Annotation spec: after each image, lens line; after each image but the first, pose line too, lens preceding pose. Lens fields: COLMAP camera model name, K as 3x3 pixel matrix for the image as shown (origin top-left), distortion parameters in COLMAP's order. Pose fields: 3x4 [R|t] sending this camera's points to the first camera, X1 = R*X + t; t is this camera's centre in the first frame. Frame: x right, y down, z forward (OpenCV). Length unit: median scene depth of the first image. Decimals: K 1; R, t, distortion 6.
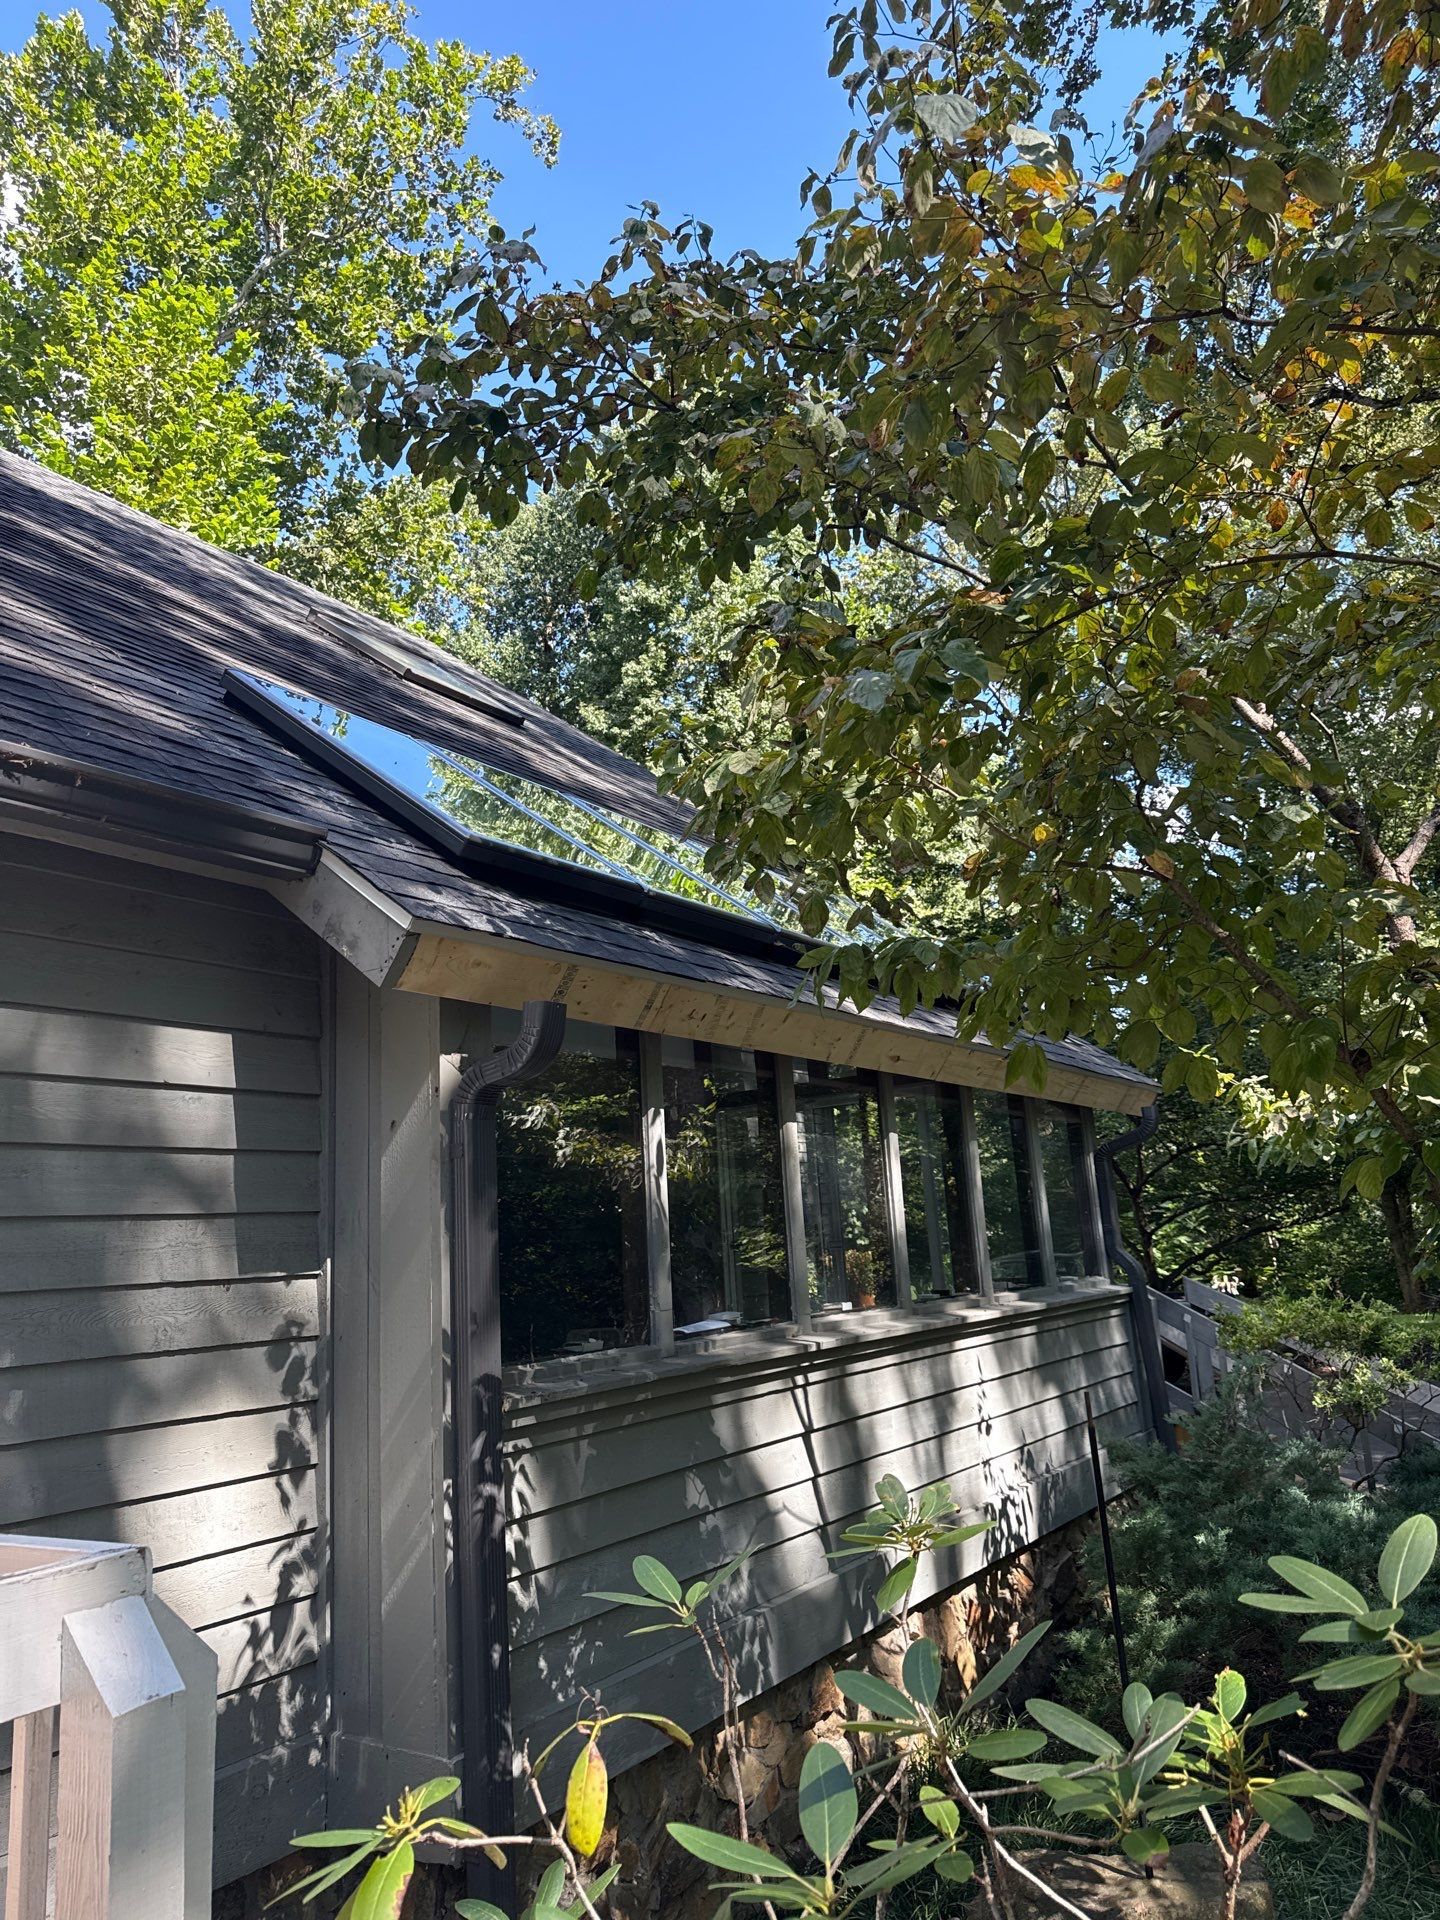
lens RADIAL K [[1337.8, 0, 727.2], [0, 1337.8, 973.7], [0, 0, 1]] dist [0.000674, -0.004486]
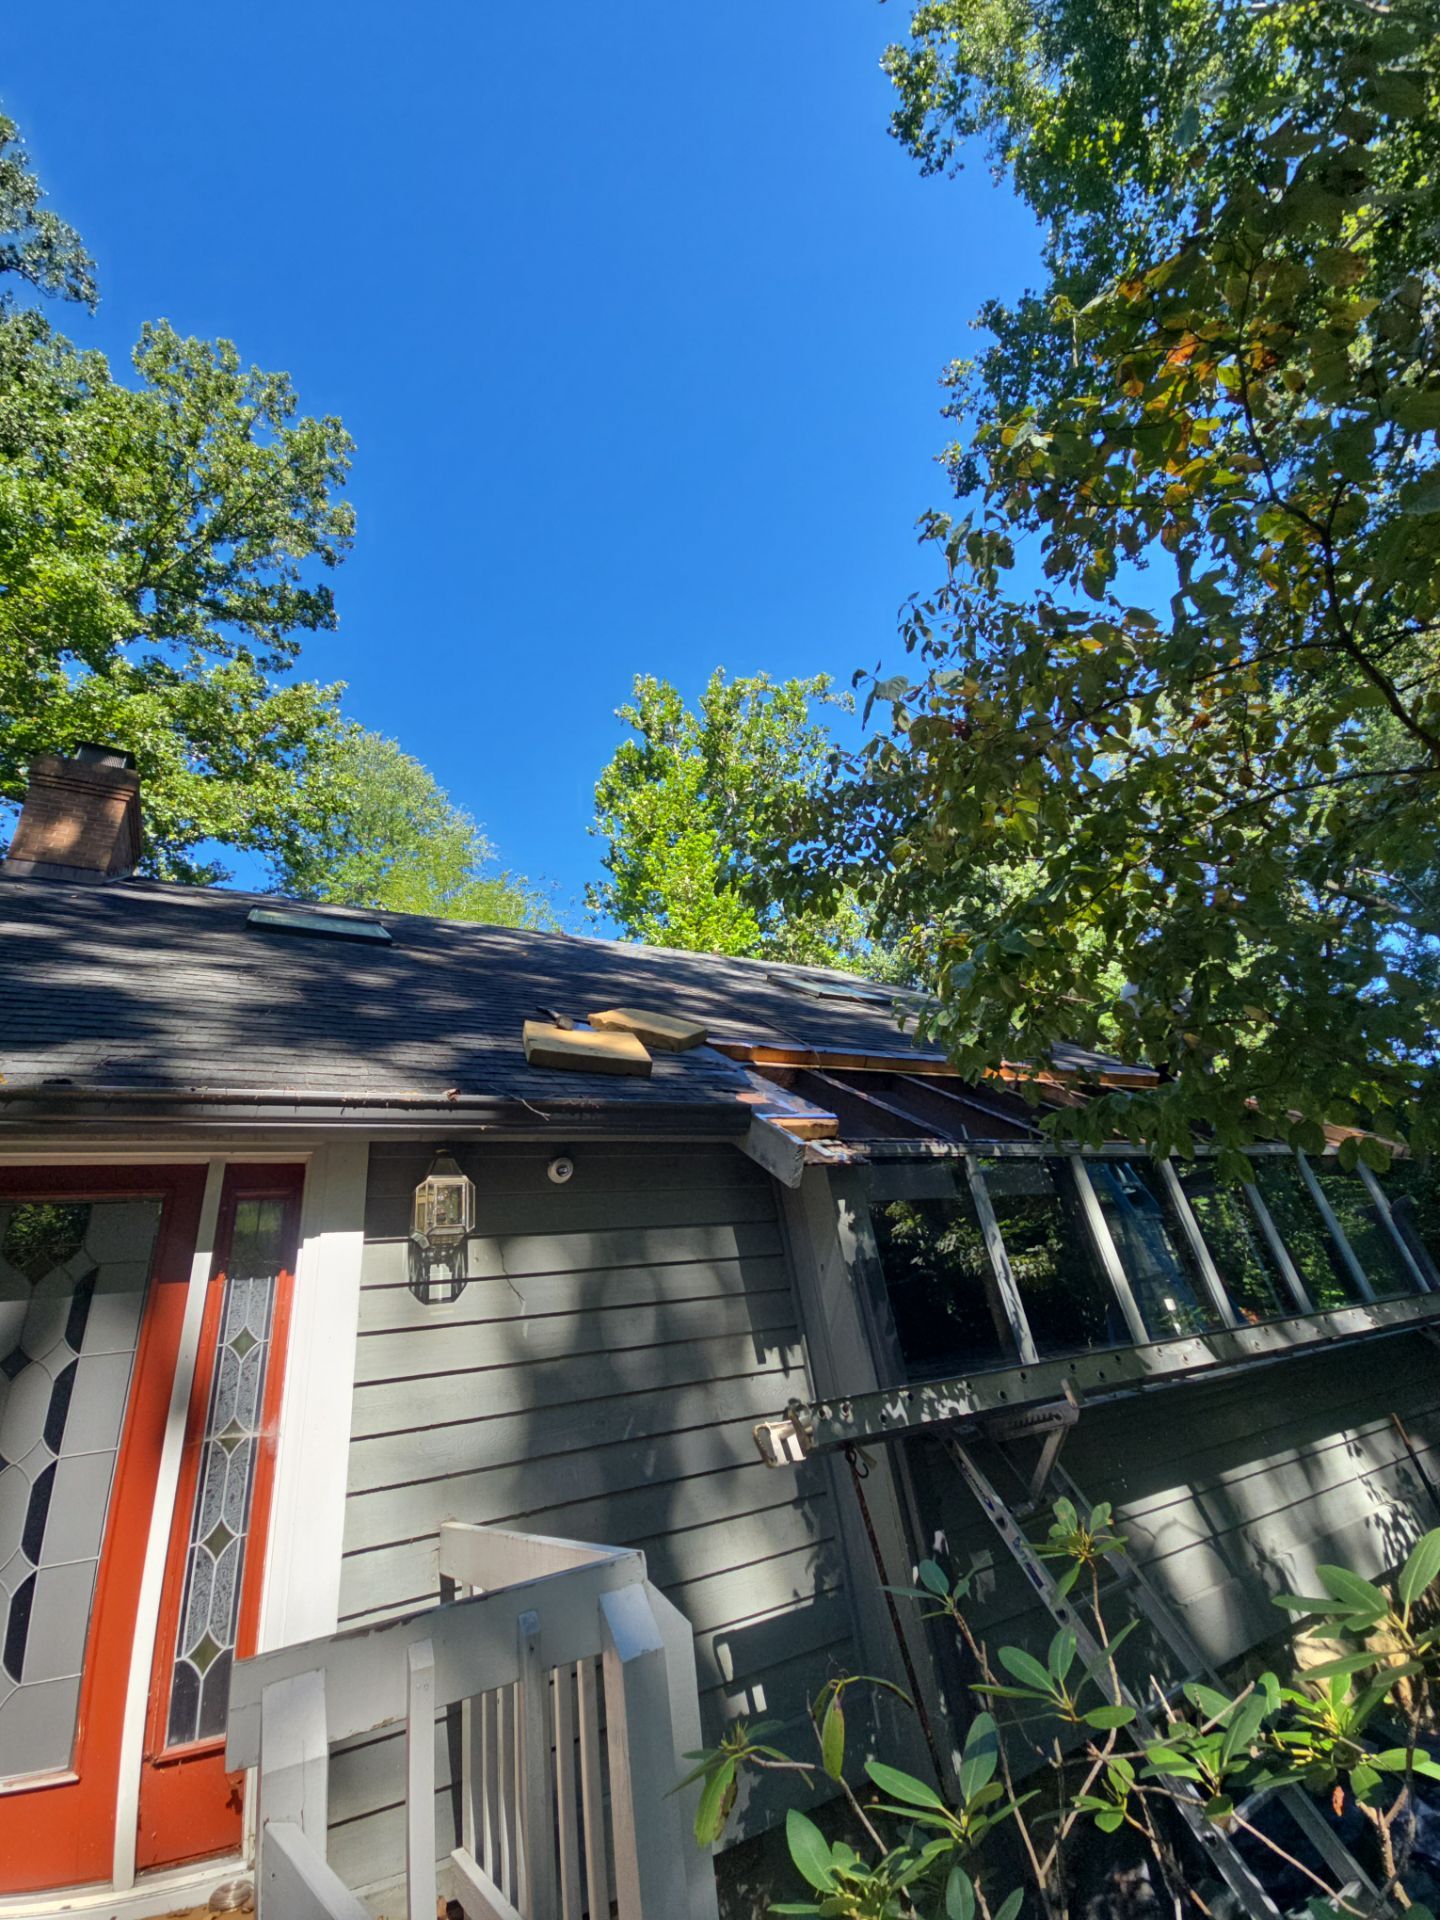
lens RADIAL K [[786.5, 0, 734.4], [0, 786.5, 950.0], [0, 0, 1]] dist [0.023338, -0.020005]
pose [[0.884258, -0.279481, -0.374136, 0.130392], [0.179600, 0.943054, -0.279986, -0.006614], [0.431081, 0.180385, 0.884099, -0.013198]]
